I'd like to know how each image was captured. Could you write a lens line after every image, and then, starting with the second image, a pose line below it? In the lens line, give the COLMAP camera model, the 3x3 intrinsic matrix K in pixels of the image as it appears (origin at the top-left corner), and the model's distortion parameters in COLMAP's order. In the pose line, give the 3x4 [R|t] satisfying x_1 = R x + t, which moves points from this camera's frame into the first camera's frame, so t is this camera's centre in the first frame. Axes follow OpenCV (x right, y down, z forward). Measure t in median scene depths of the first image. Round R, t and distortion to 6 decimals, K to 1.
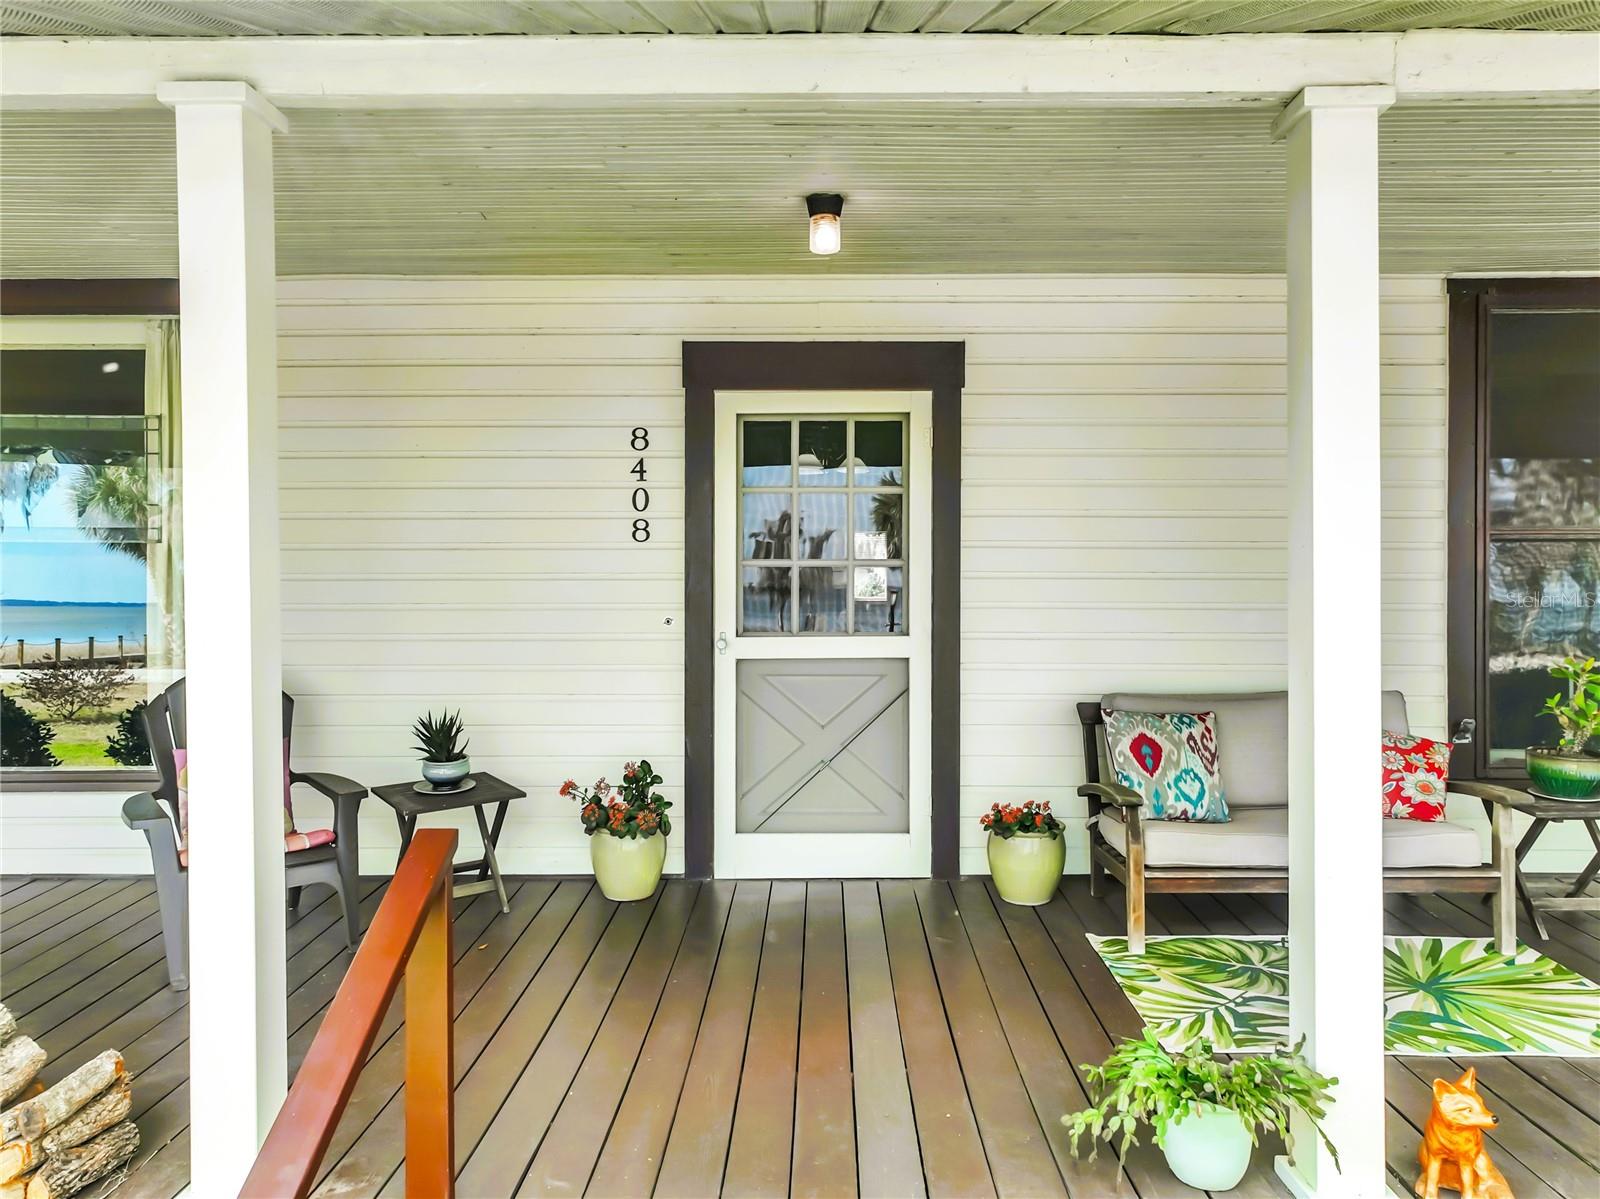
lens RADIAL K [[1161.1, 0, 803.7], [0, 1161.1, 589.2], [0, 0, 1]] dist [-0.014089, 0.011468]
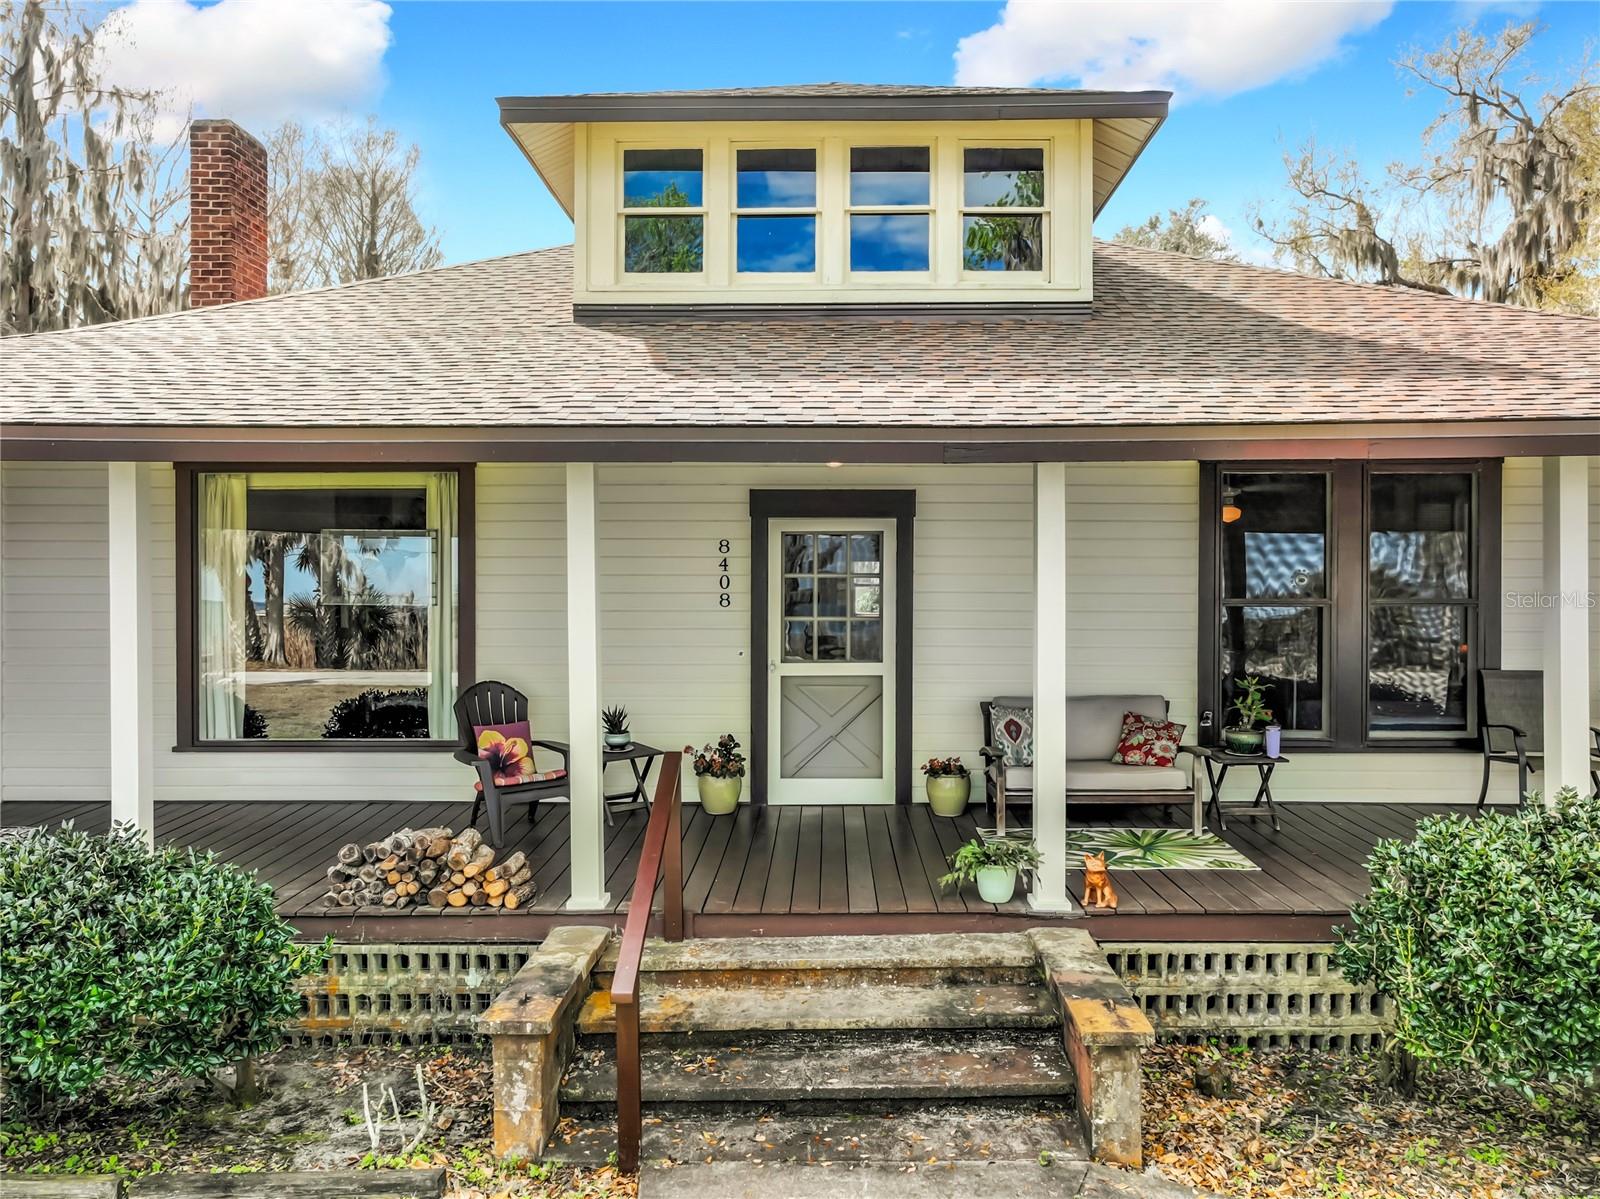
lens RADIAL K [[1161.1, 0, 798.9], [0, 1161.1, 604.0], [0, 0, 1]] dist [-0.014089, 0.011468]
pose [[0.999968, 0.001150, -0.007958, -0.019500], [-0.001086, 0.999968, 0.007947, -0.062489], [0.007967, -0.007938, 0.999937, -0.743924]]
